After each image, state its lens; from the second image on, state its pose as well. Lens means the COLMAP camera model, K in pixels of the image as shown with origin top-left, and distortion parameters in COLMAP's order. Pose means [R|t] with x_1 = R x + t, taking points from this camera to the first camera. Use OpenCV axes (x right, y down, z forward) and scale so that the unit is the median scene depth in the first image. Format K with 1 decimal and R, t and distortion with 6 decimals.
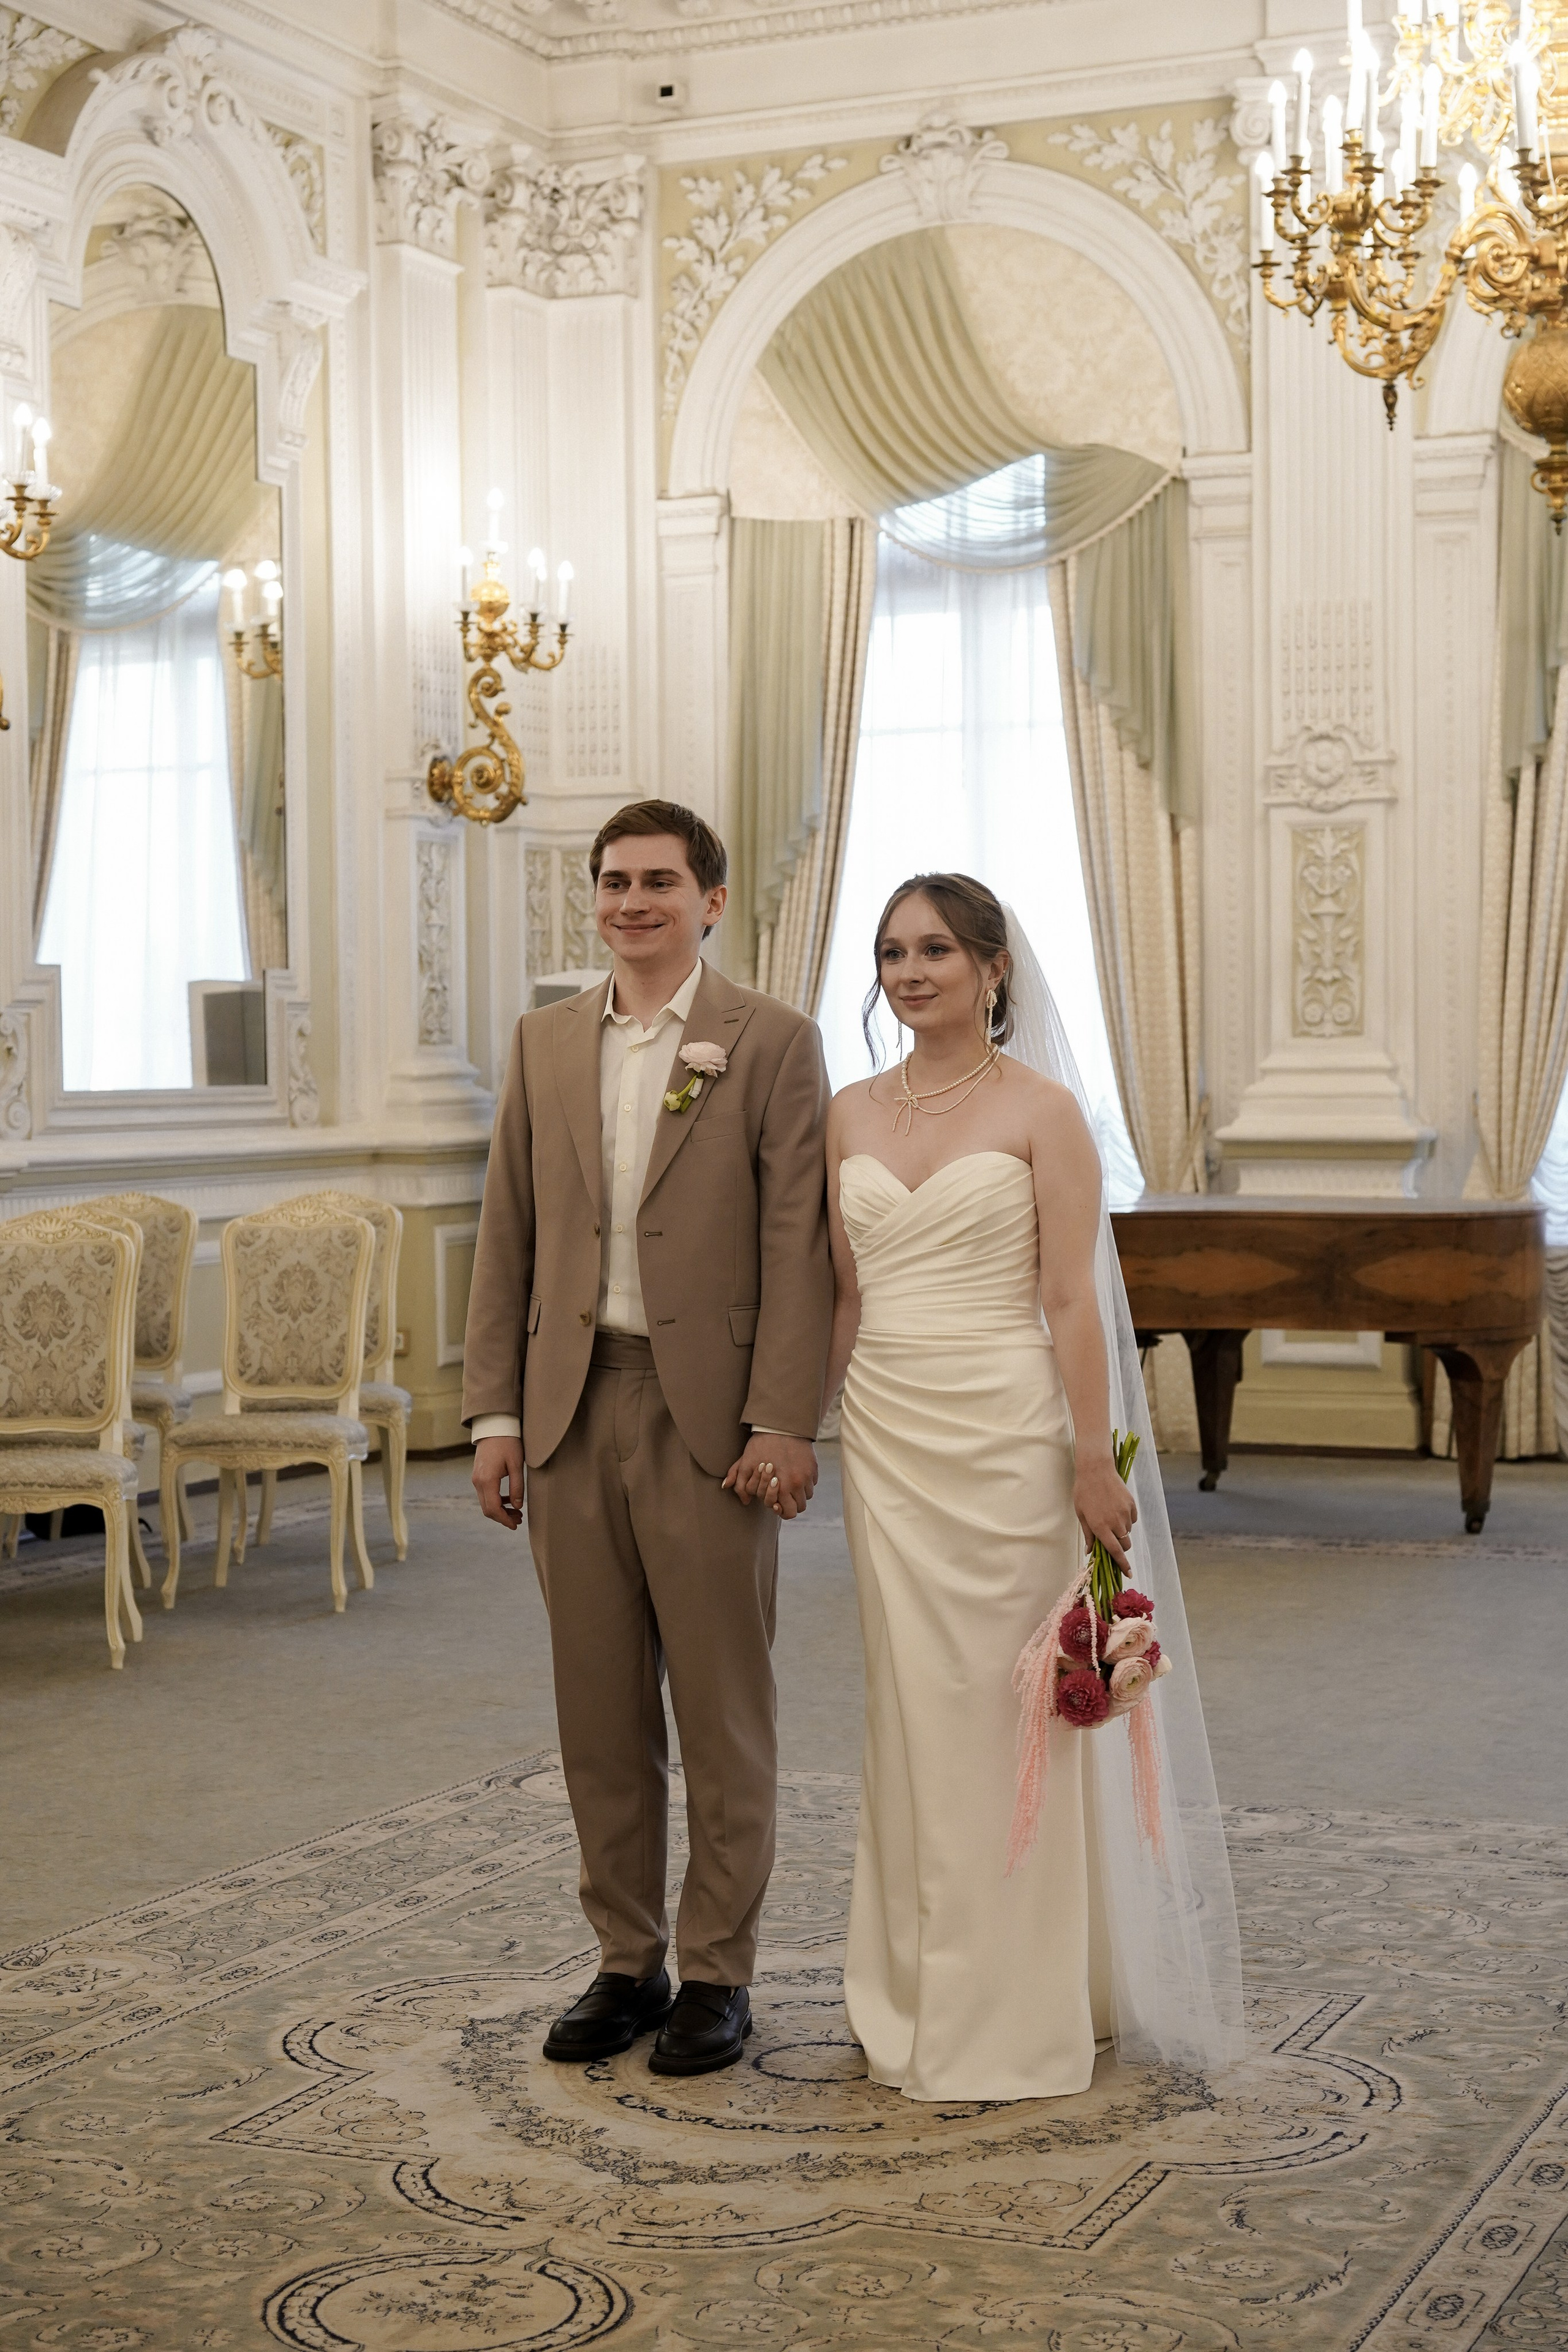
lens RADIAL K [[3679.9, 0, 796.5], [0, 3679.9, 1208.0], [0, 0, 1]] dist [0.008461, -0.001993]
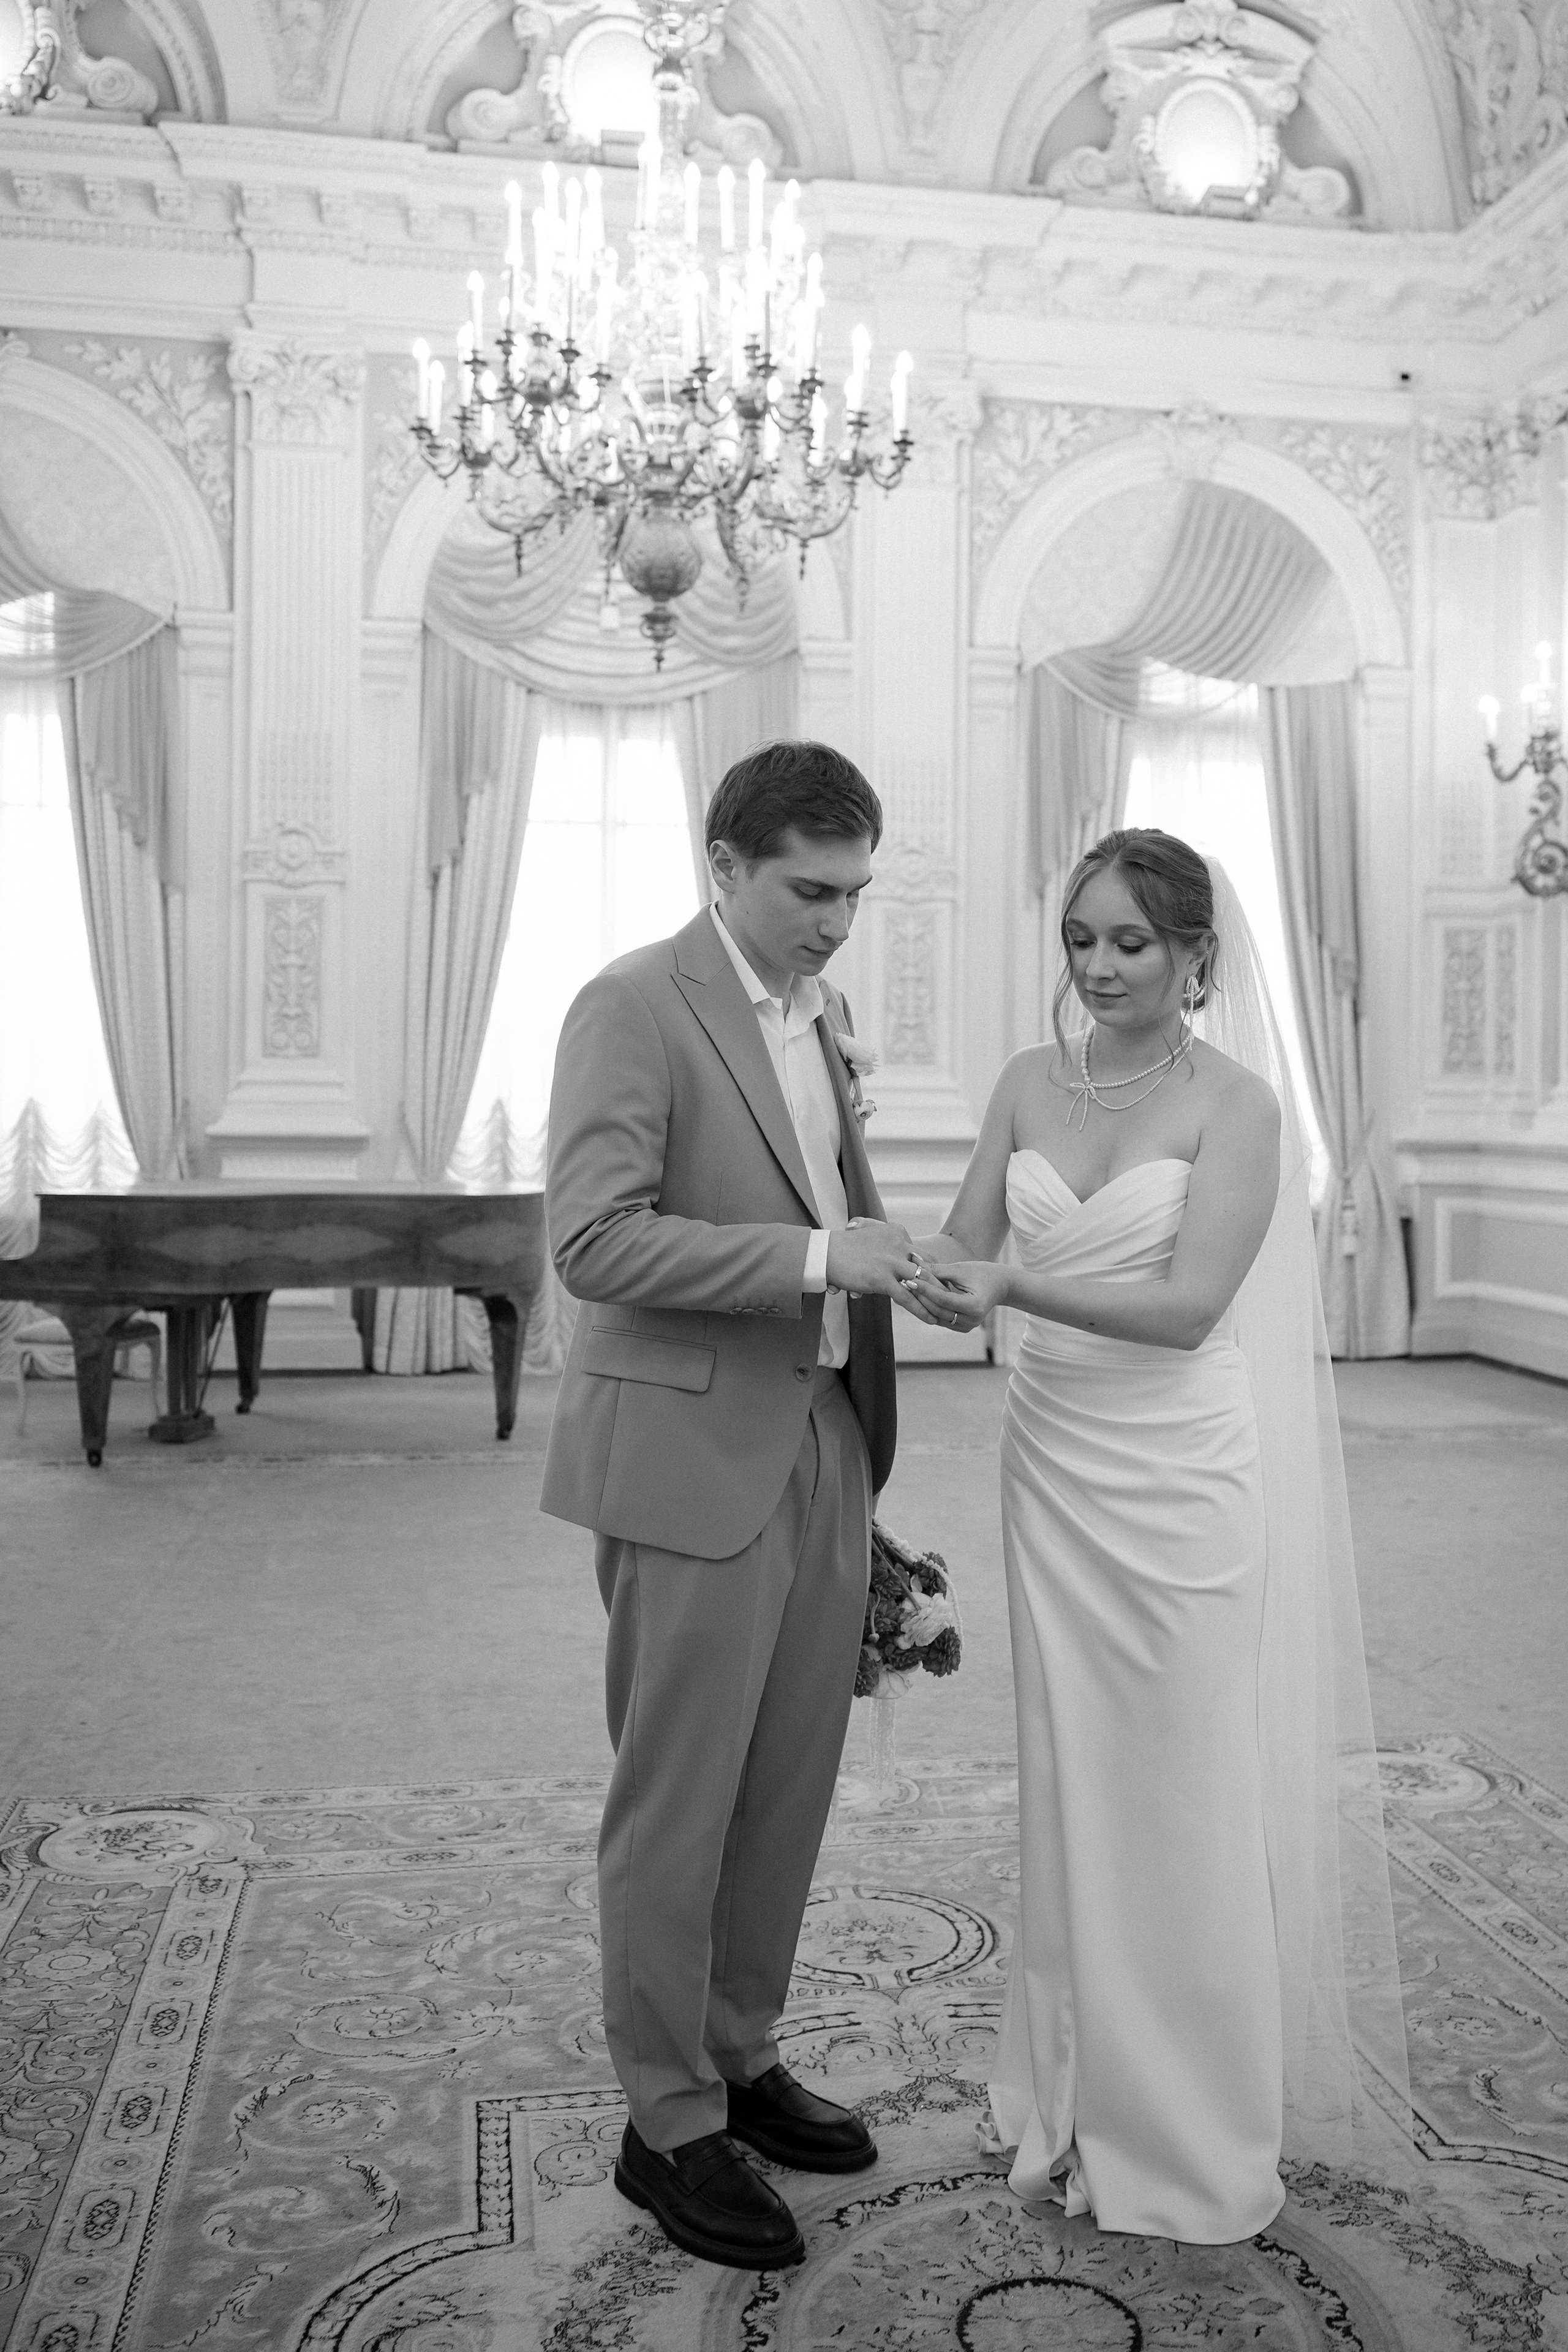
lens RADIAL K [[2114.5, 0, 874.7], [0, 2114.5, 1103.3], [0, 0, 1]] dist [-0.010037, 0.003131]
pose [[0.827290, 0.016398, 0.561536, -0.108443], [0.003067, 0.999427, -0.033704, -0.003989], [-0.561767, 0.029605, 0.826766, 0.256065]]
